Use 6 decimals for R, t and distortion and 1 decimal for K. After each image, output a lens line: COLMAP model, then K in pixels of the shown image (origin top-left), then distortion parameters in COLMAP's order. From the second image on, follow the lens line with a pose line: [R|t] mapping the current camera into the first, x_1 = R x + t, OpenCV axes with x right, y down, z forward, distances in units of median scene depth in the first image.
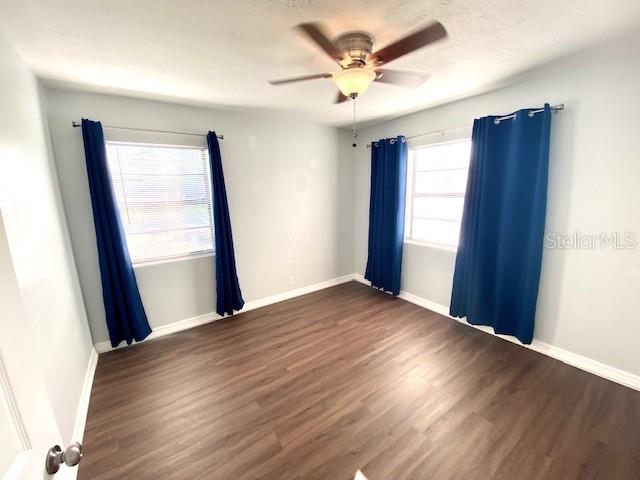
lens RADIAL K [[259.0, 0, 318.1], [0, 259.0, 240.5], [0, 0, 1]] dist [0.000349, -0.000012]
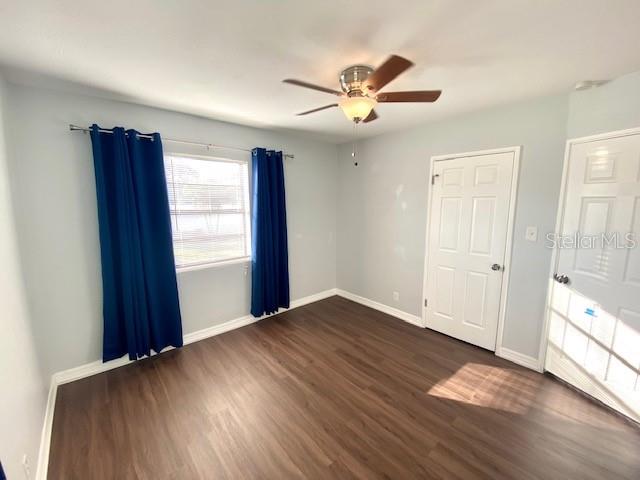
lens RADIAL K [[259.0, 0, 318.1], [0, 259.0, 240.5], [0, 0, 1]] dist [0.000349, -0.000012]
pose [[-0.126138, -0.120115, 0.984714, -0.676342], [0.193050, 0.970693, 0.143134, -0.167862], [-0.973047, 0.208153, -0.099253, 0.931858]]
